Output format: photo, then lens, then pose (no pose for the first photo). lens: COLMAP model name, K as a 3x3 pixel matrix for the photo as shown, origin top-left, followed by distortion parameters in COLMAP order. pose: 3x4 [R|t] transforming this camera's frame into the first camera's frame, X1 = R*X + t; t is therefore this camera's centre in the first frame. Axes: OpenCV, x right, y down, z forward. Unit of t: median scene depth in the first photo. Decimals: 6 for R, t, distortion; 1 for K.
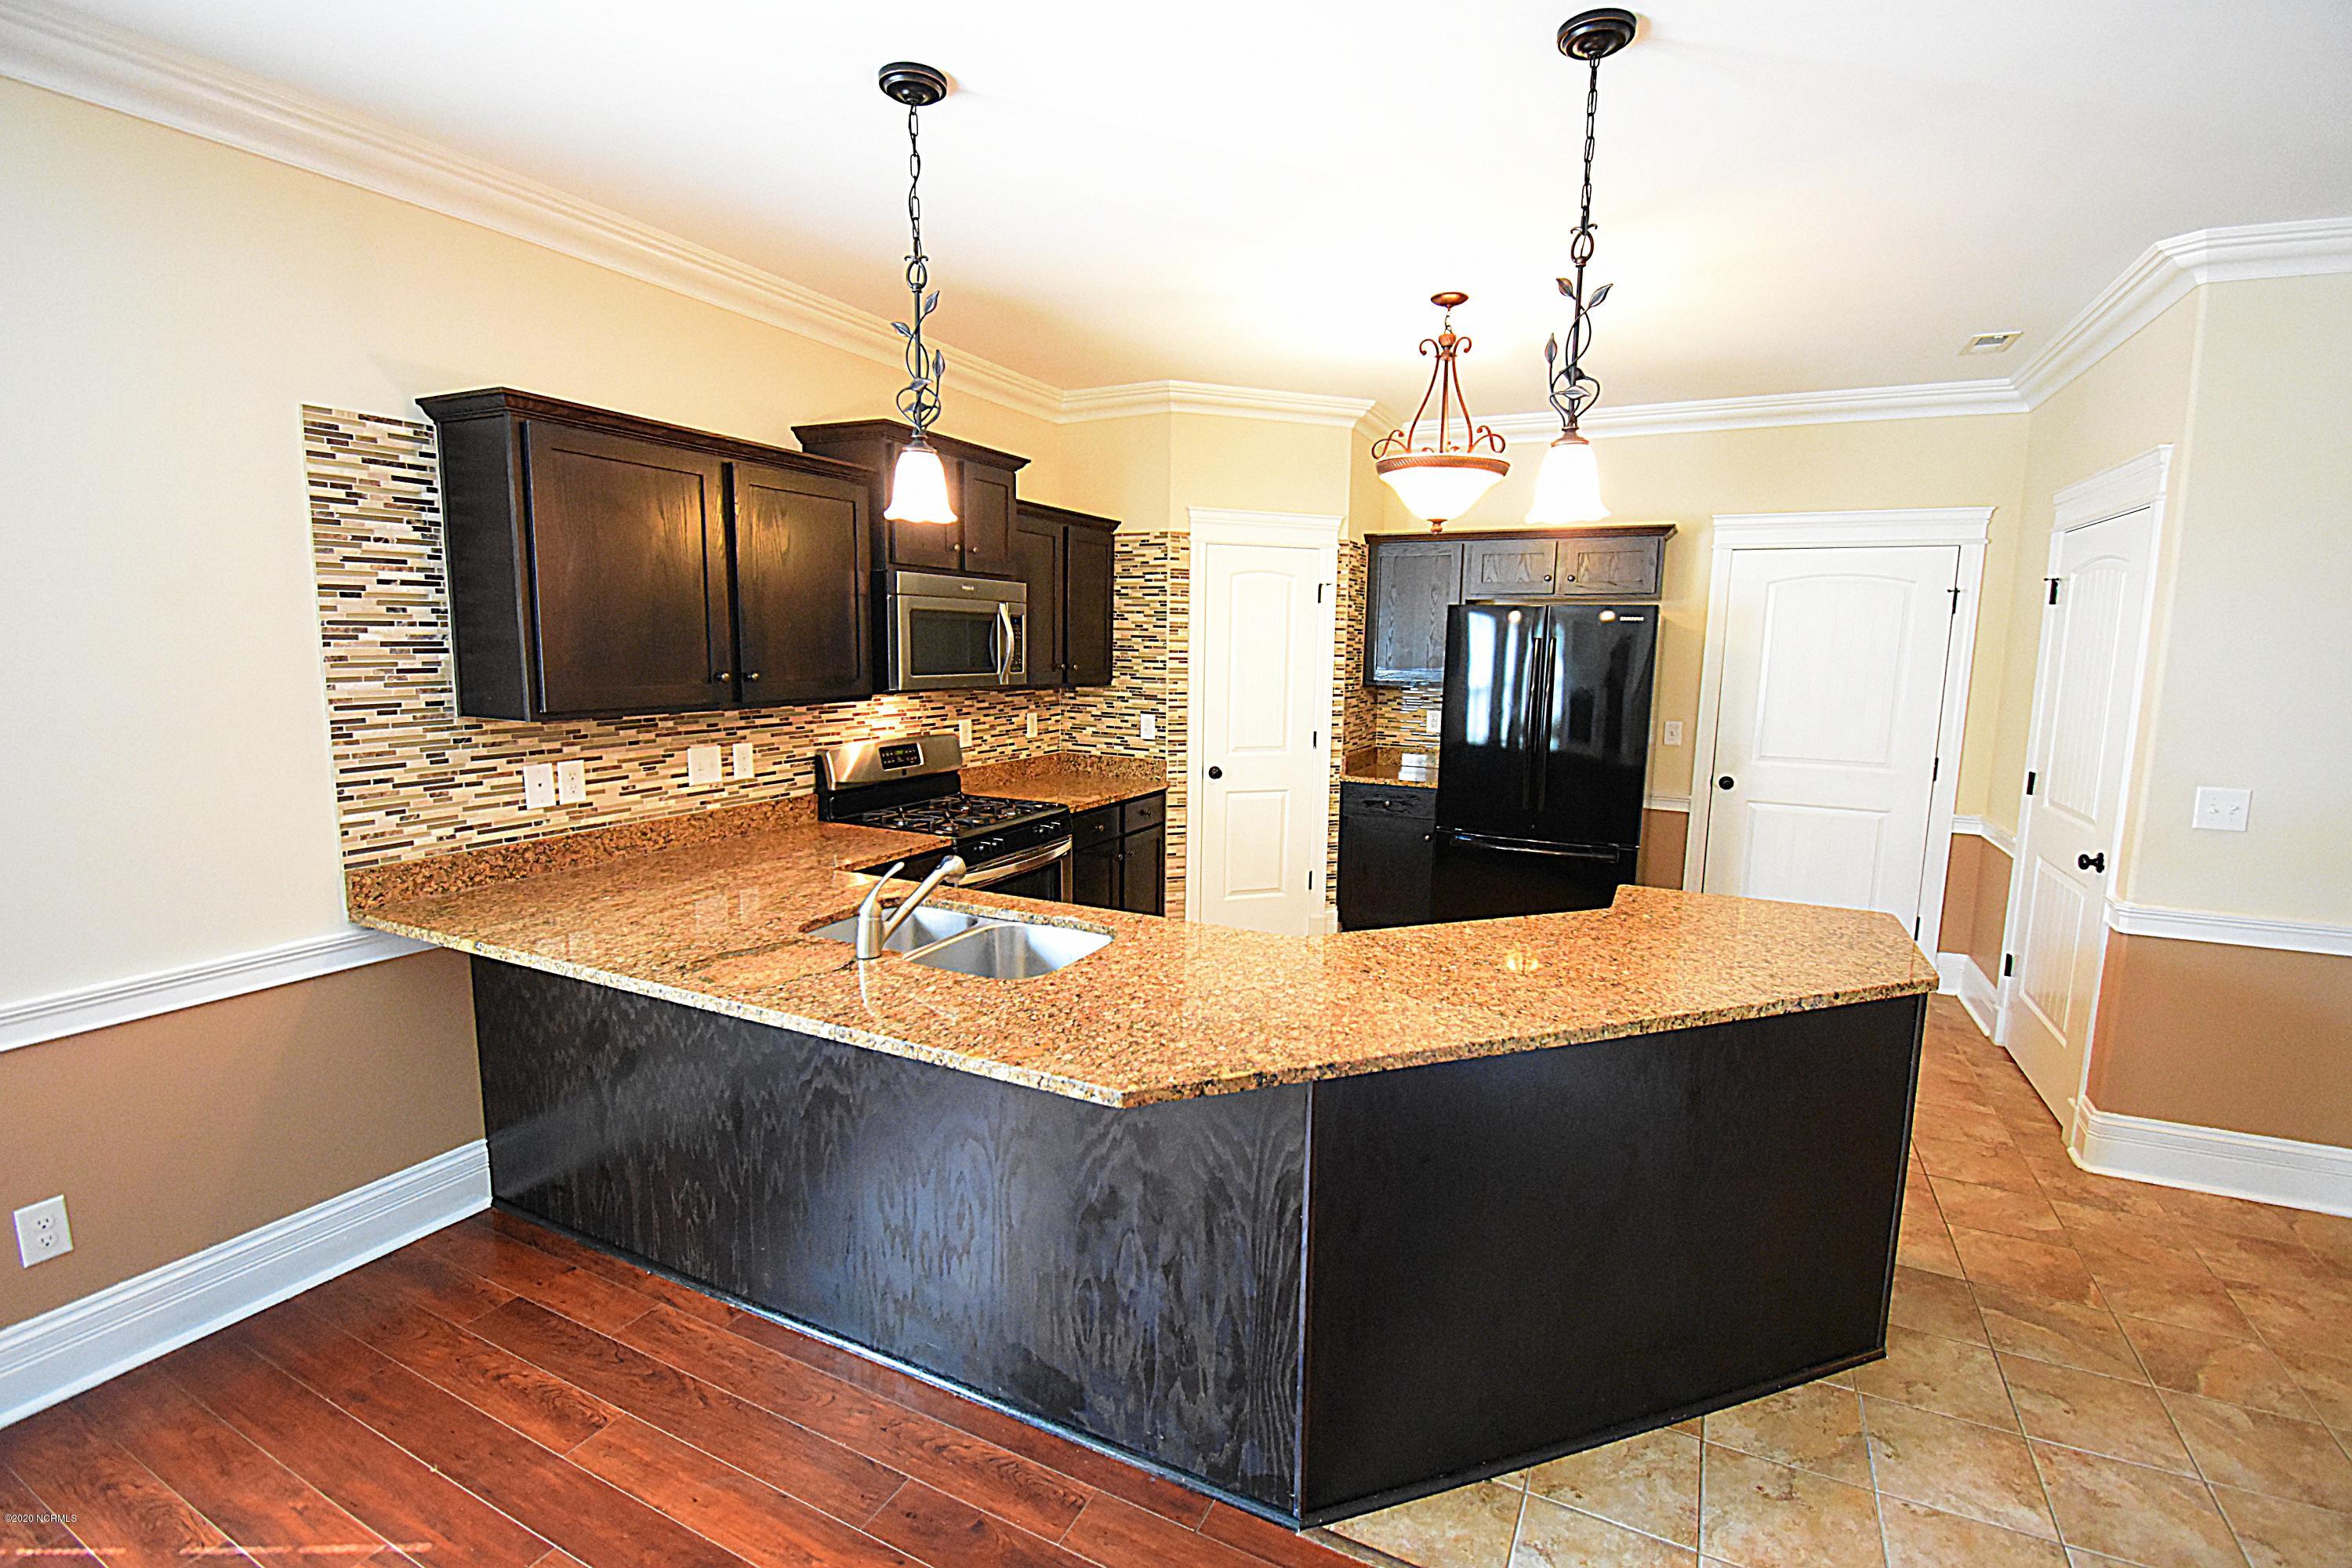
lens RADIAL K [[1047.5, 0, 1191.9], [0, 1047.5, 783.9], [0, 0, 1]] dist [0.014502, -0.018669]
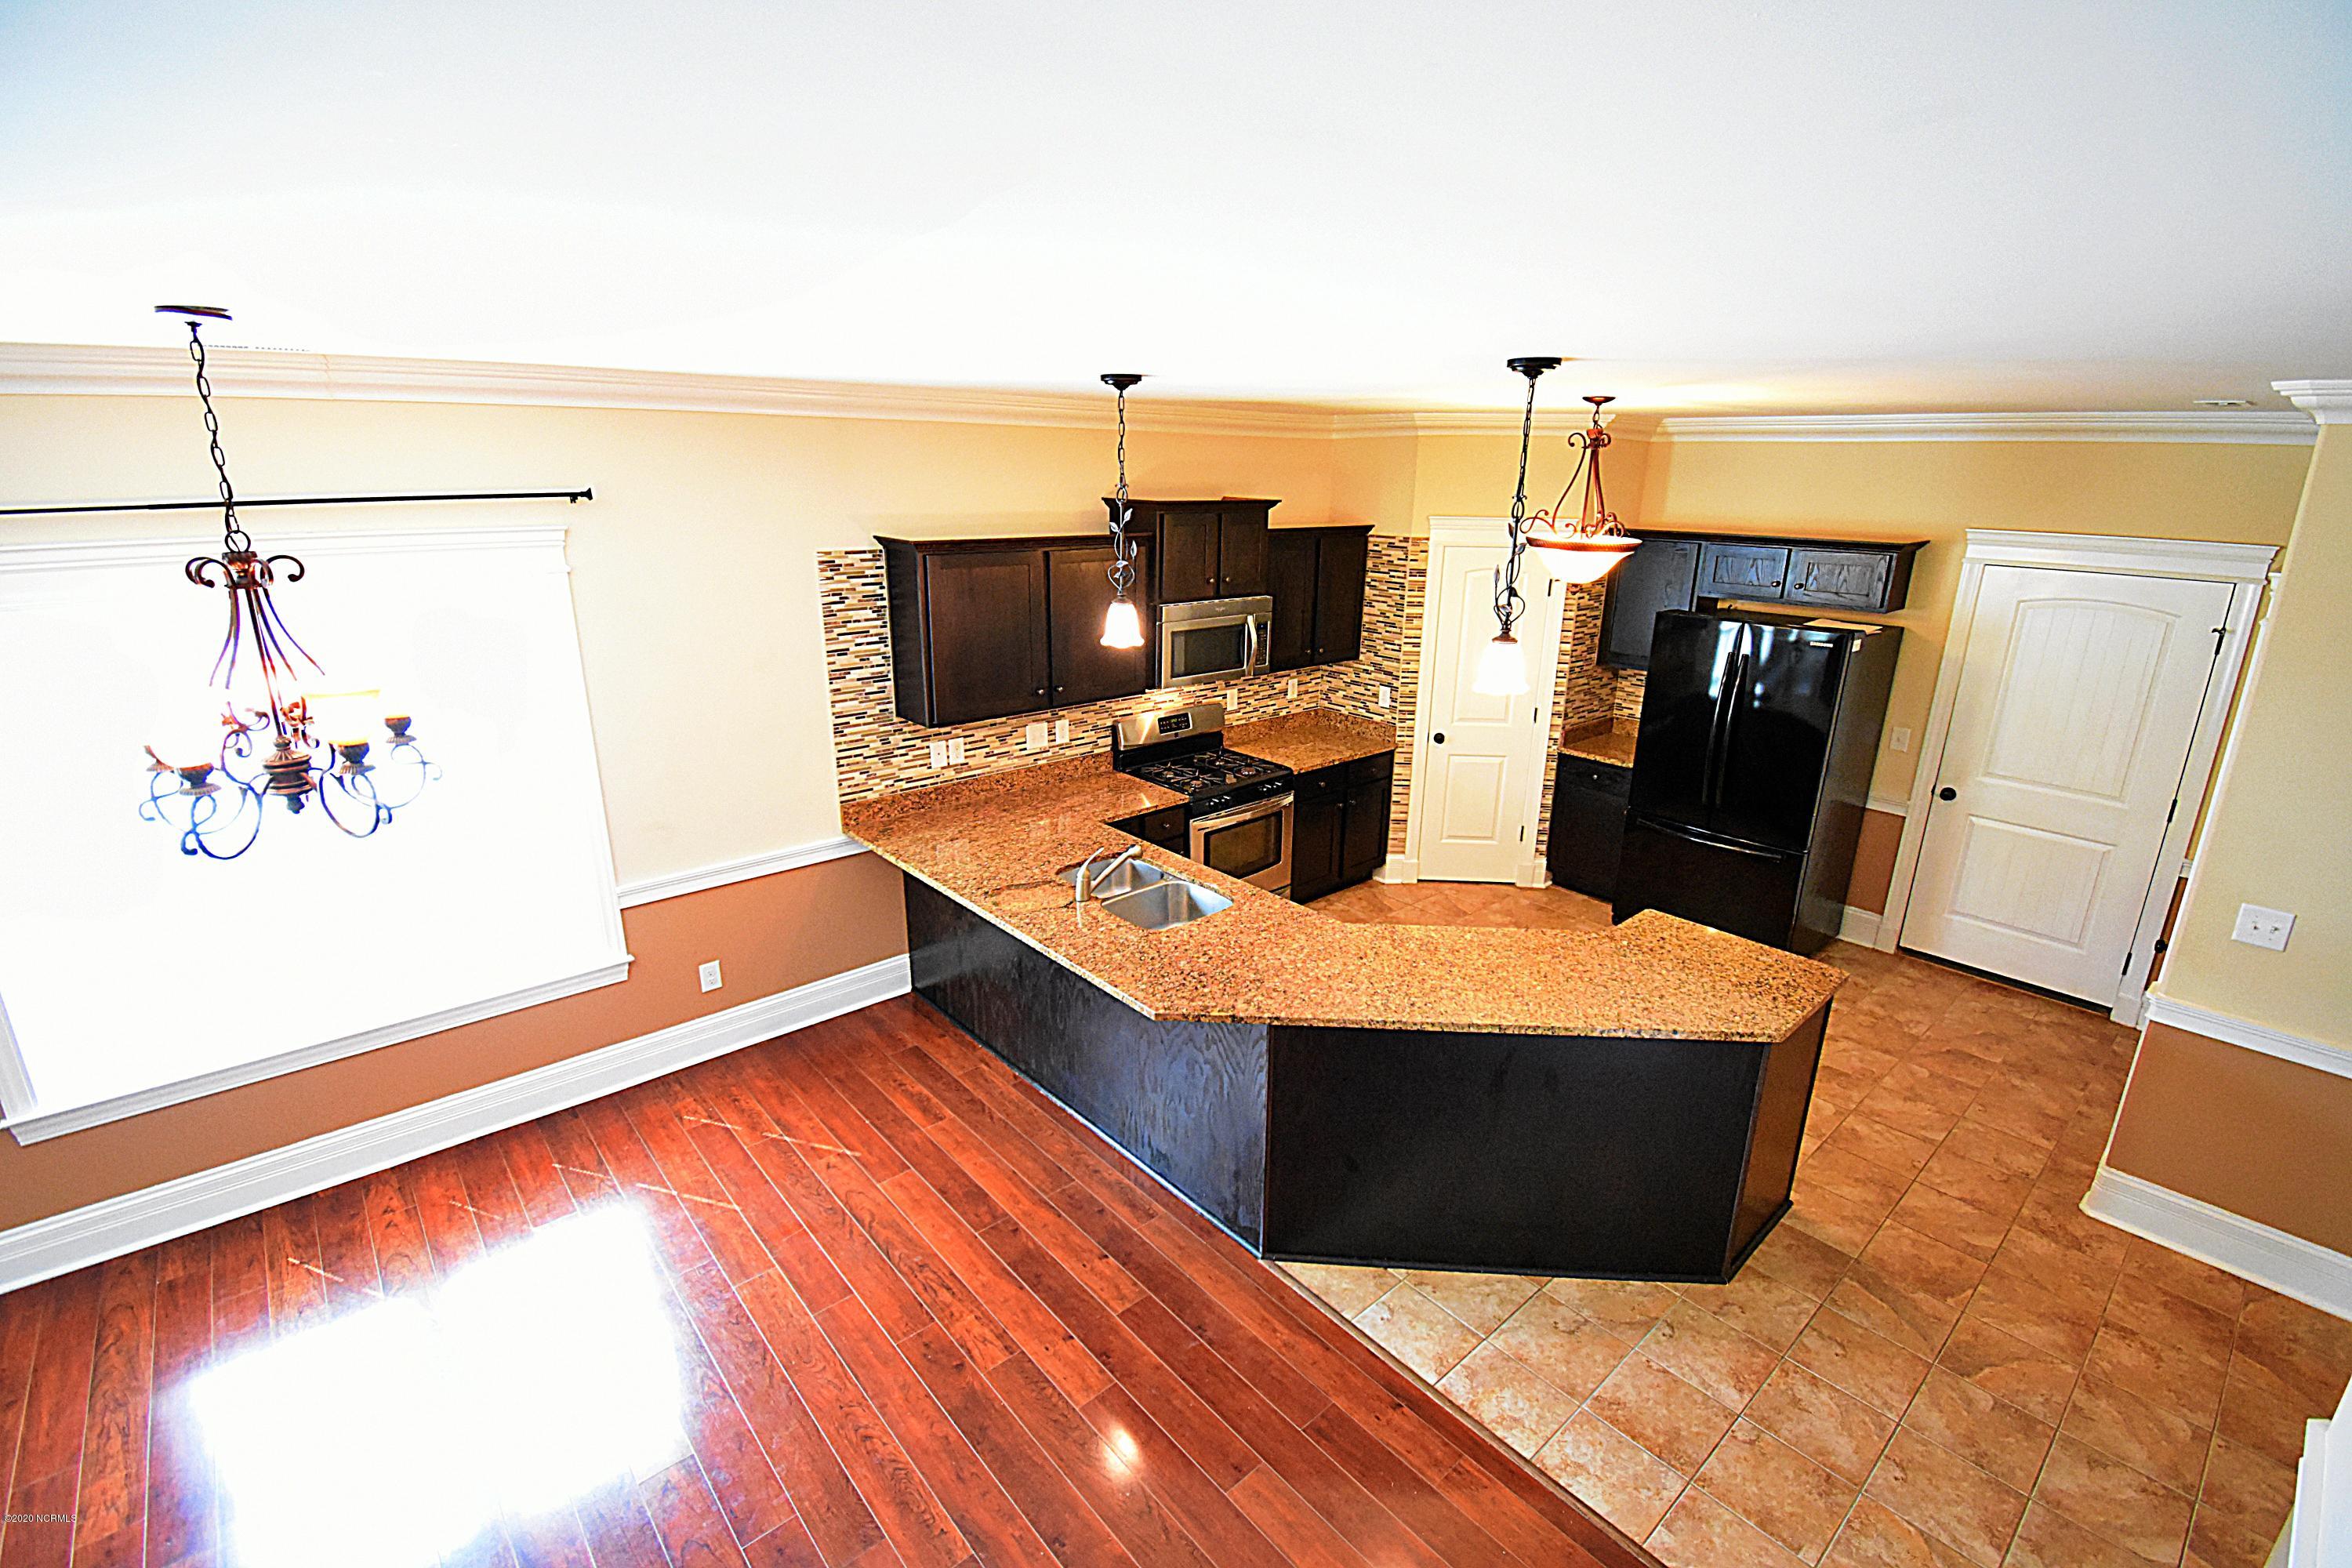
lens RADIAL K [[1047.5, 0, 1186.5], [0, 1047.5, 787.6], [0, 0, 1]] dist [0.014502, -0.018669]
pose [[0.922774, 0.108935, -0.369622, 0.278464], [-0.051834, 0.985582, 0.161066, -0.181071], [0.381838, -0.129468, 0.915116, -0.289508]]
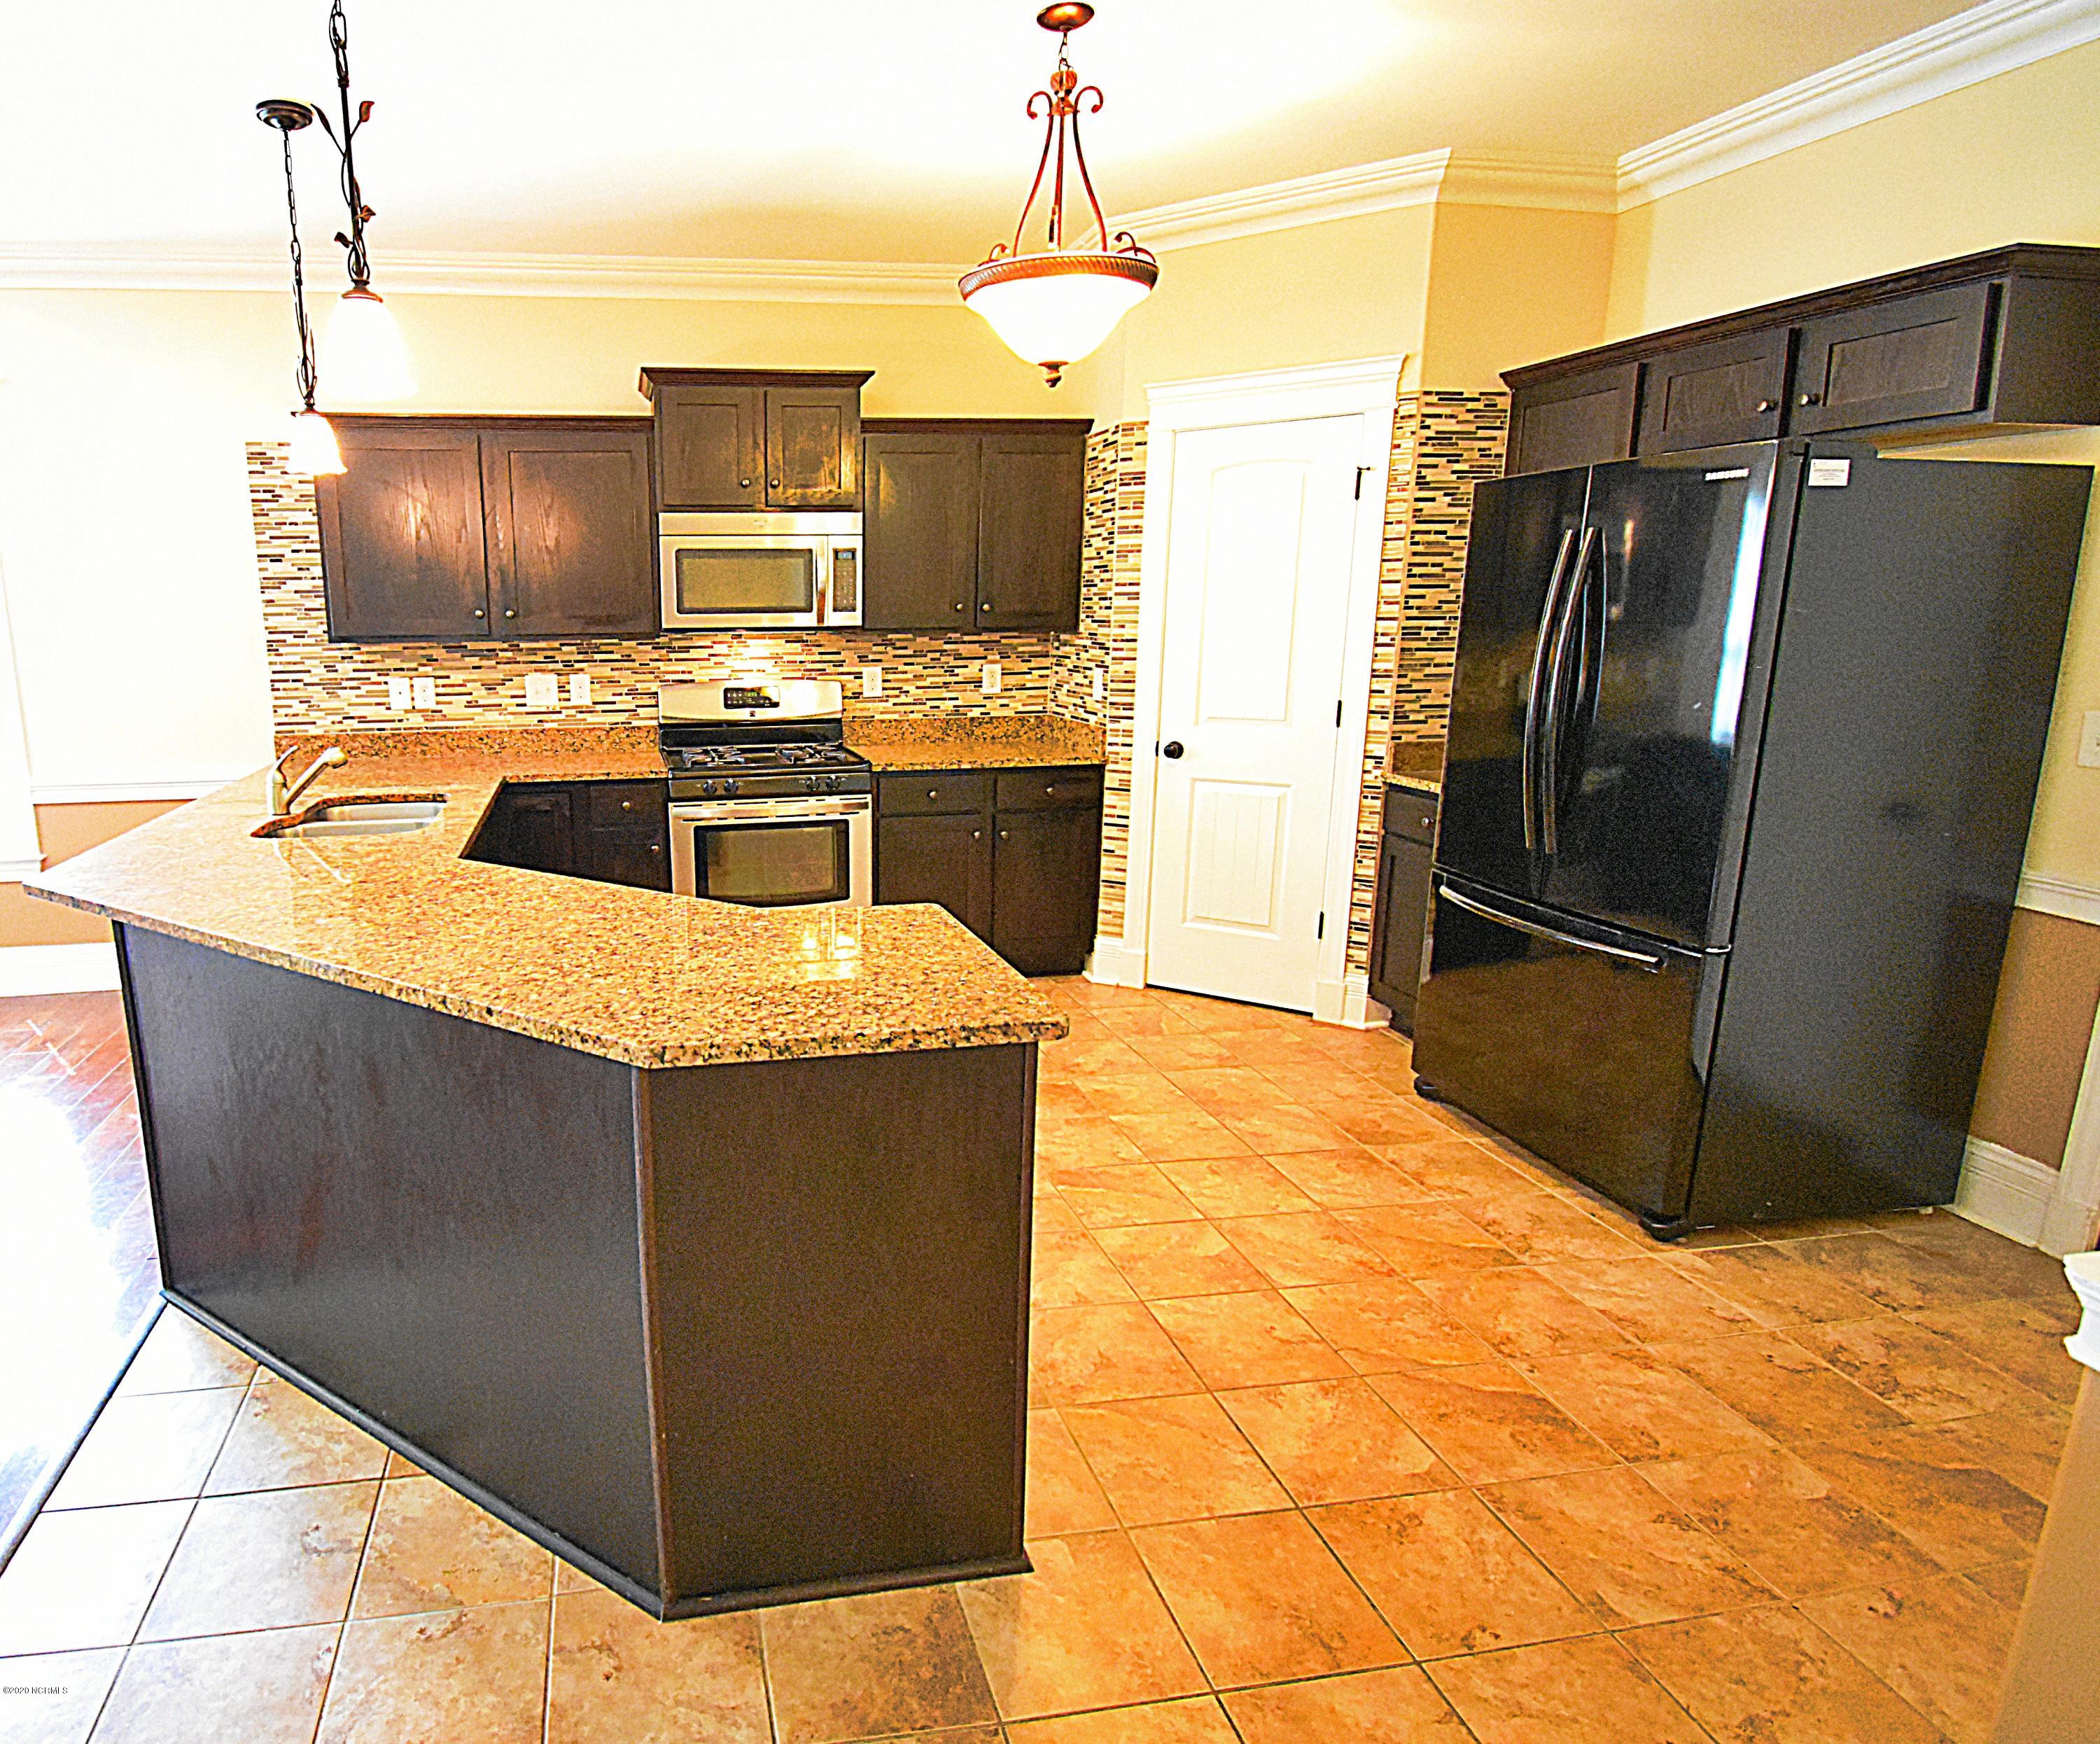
lens RADIAL K [[1207.1, 0, 772.3], [0, 1207.1, 859.1], [0, 0, 1]] dist [0.013282, -0.011683]
pose [[0.553844, 0.144797, -0.819934, 0.781609], [-0.092927, 0.989360, 0.111946, -0.005115], [0.827419, 0.014193, 0.561406, 0.395218]]
